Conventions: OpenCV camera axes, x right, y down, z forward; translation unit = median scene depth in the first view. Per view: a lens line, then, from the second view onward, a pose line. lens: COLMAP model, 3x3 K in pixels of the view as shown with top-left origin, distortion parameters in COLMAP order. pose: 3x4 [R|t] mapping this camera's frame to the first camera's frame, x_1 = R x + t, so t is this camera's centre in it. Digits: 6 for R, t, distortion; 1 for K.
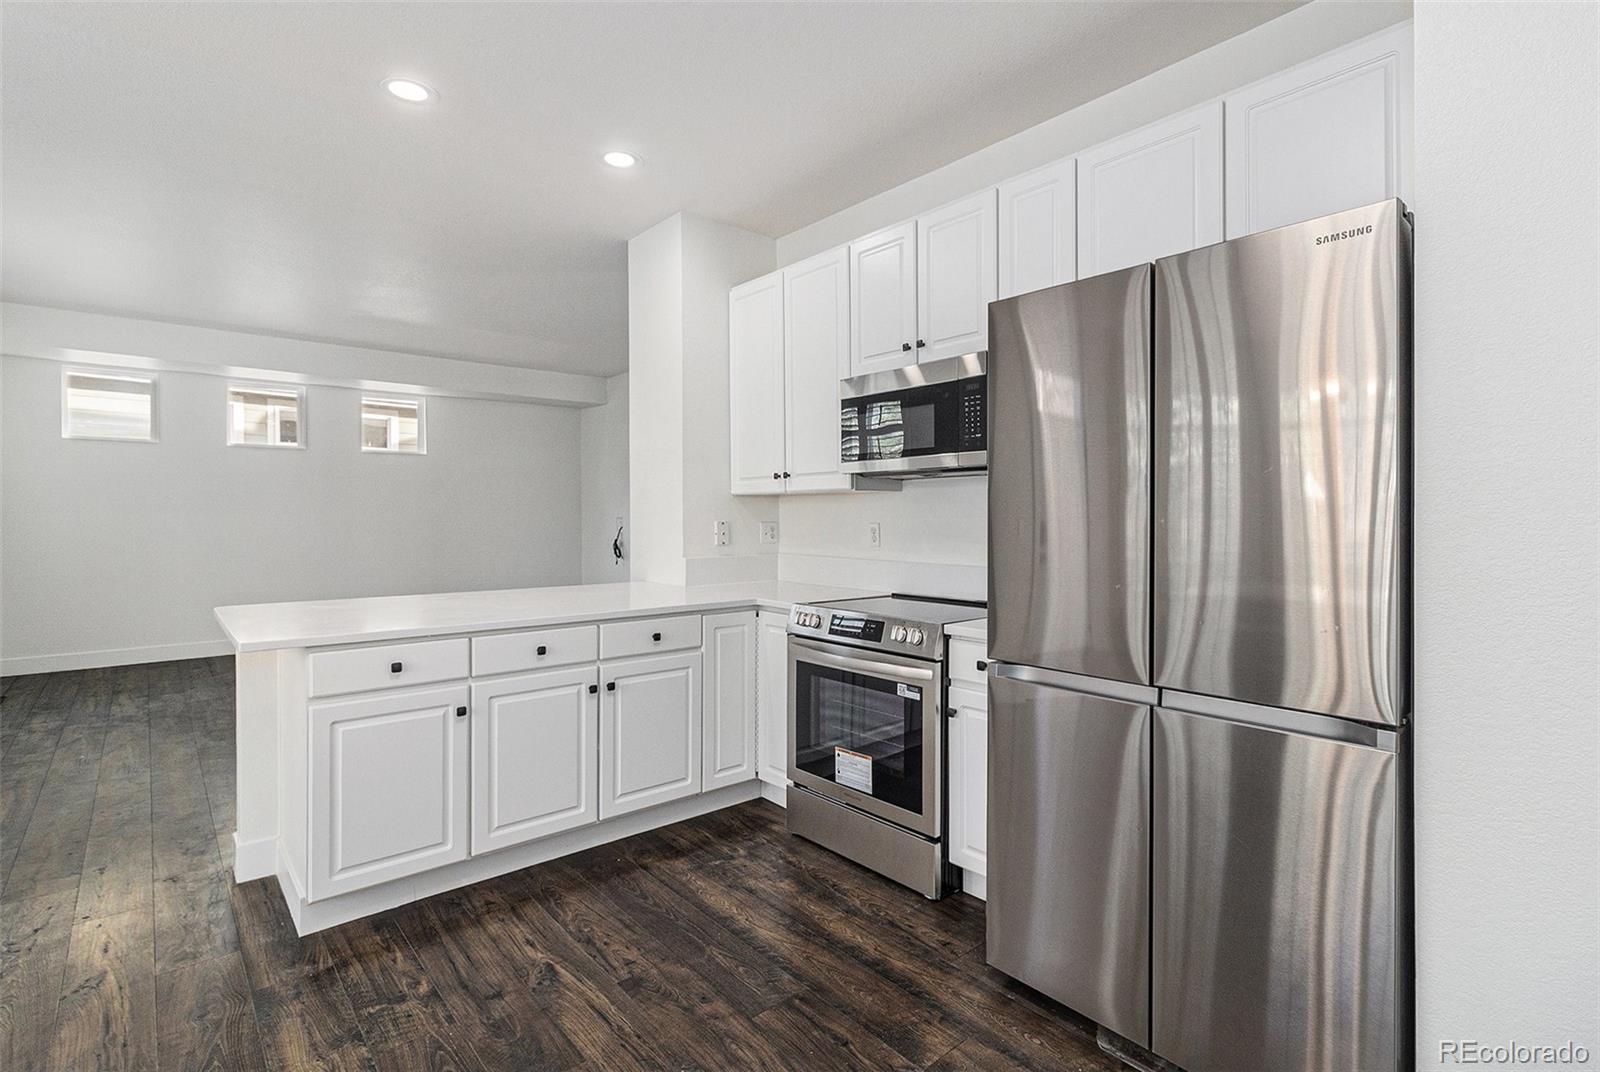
lens RADIAL K [[781.3, 0, 793.2], [0, 781.3, 521.5], [0, 0, 1]] dist [-0.002890, -0.000368]
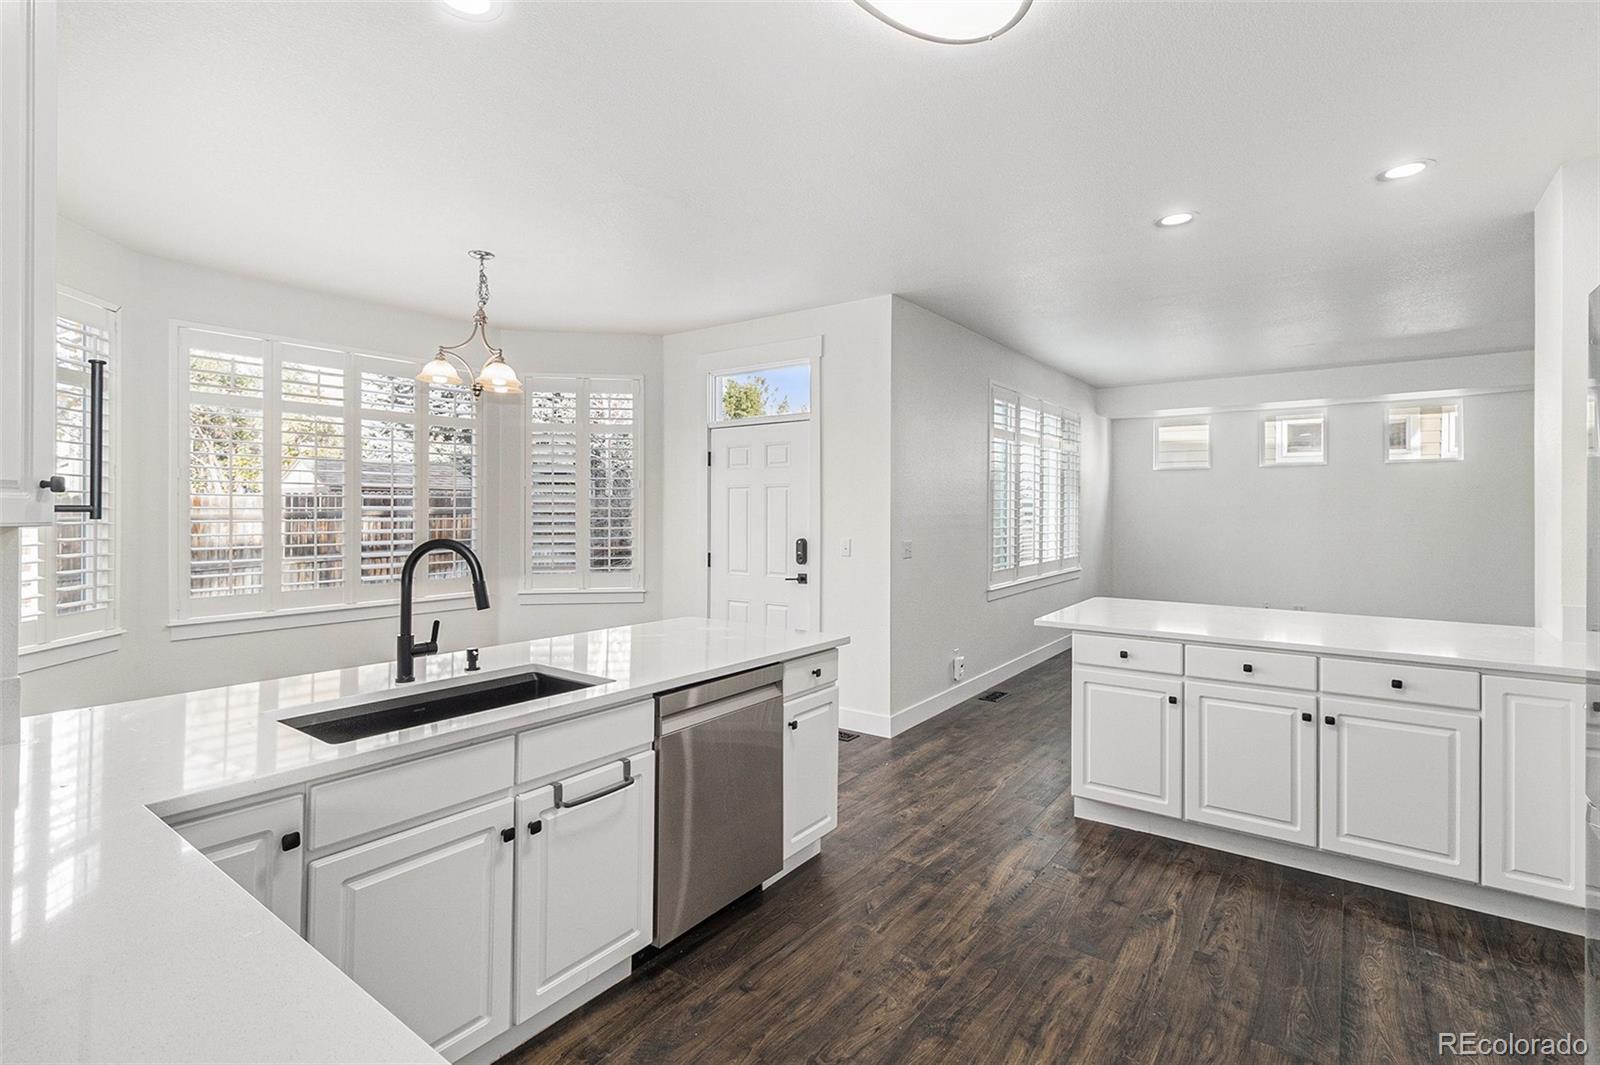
lens RADIAL K [[755.0, 0, 810.2], [0, 755.0, 506.1], [0, 0, 1]] dist [0.000245, 0.000327]
pose [[0.232847, 0.000410, -0.972513, 0.588348], [-0.009349, 0.999955, -0.001817, -0.061427], [0.972468, 0.009515, 0.232840, 0.119108]]
